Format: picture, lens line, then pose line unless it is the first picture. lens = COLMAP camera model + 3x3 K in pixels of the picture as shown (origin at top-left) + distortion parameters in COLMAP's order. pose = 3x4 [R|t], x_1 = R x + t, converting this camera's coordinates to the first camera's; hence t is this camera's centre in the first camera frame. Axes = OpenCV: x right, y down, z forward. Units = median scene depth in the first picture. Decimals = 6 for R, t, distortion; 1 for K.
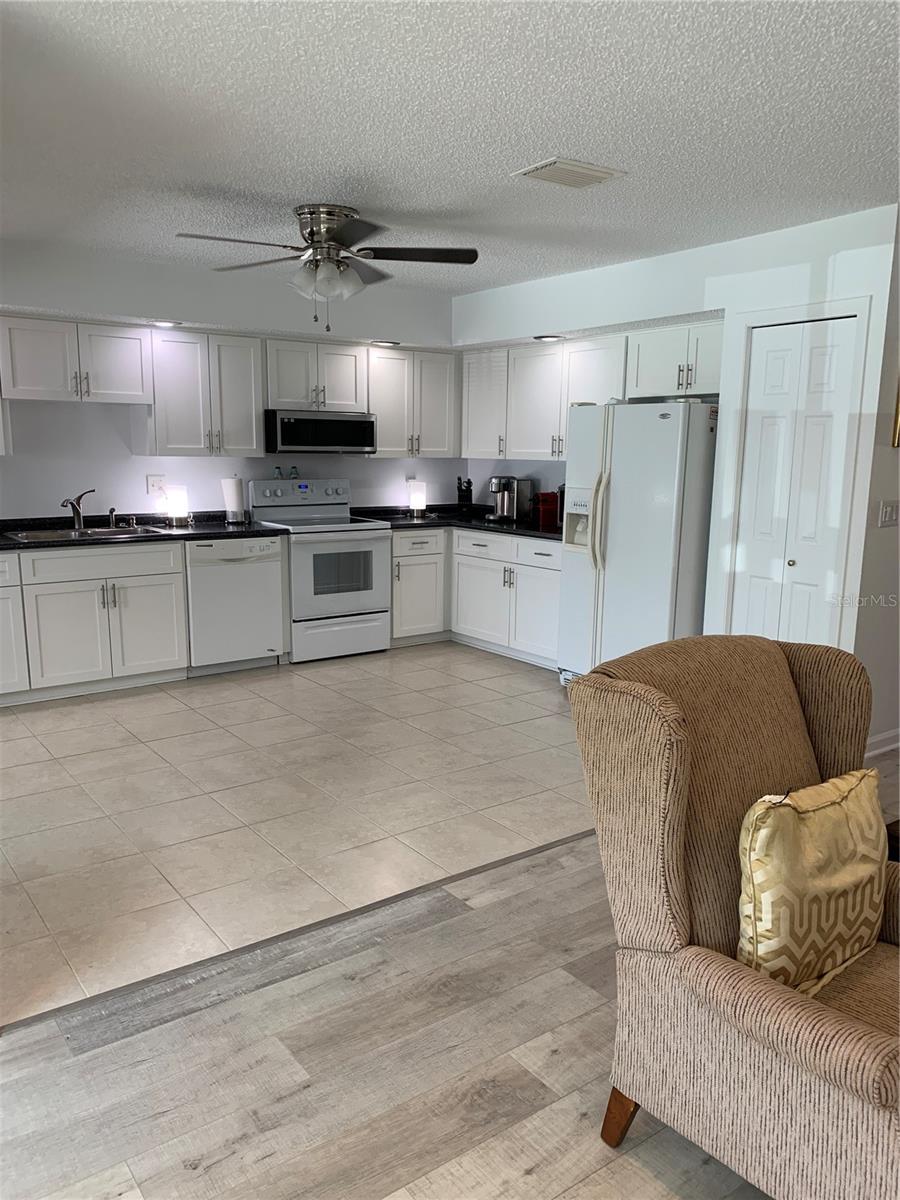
lens RADIAL K [[887.0, 0, 443.5], [0, 887.0, 595.0], [0, 0, 1]] dist [0.005511, -0.027126]
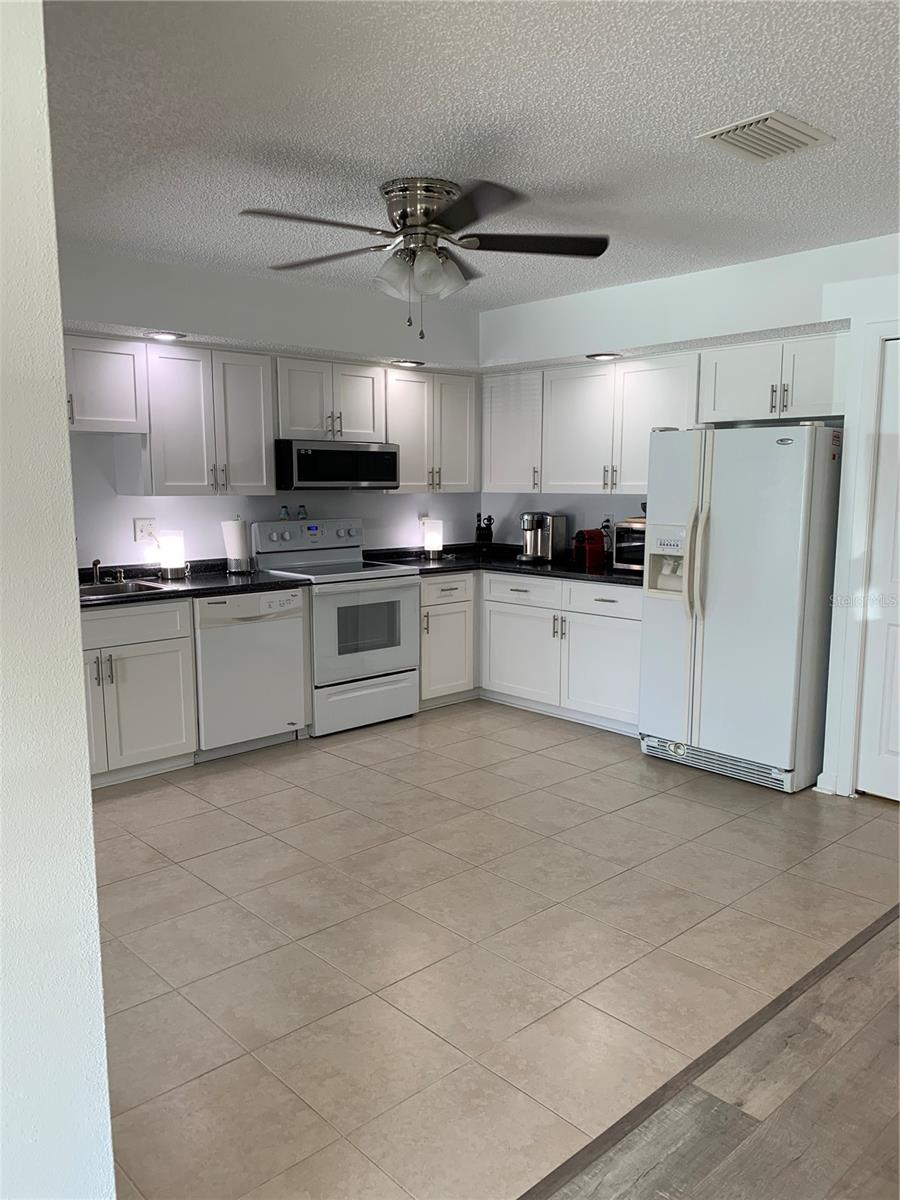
lens RADIAL K [[887.0, 0, 443.5], [0, 887.0, 595.0], [0, 0, 1]] dist [0.005511, -0.027126]
pose [[0.993823, -0.026758, 0.107699, -0.138499], [0.030566, 0.998959, -0.033860, -0.026675], [-0.106681, 0.036943, 0.993607, 0.145589]]
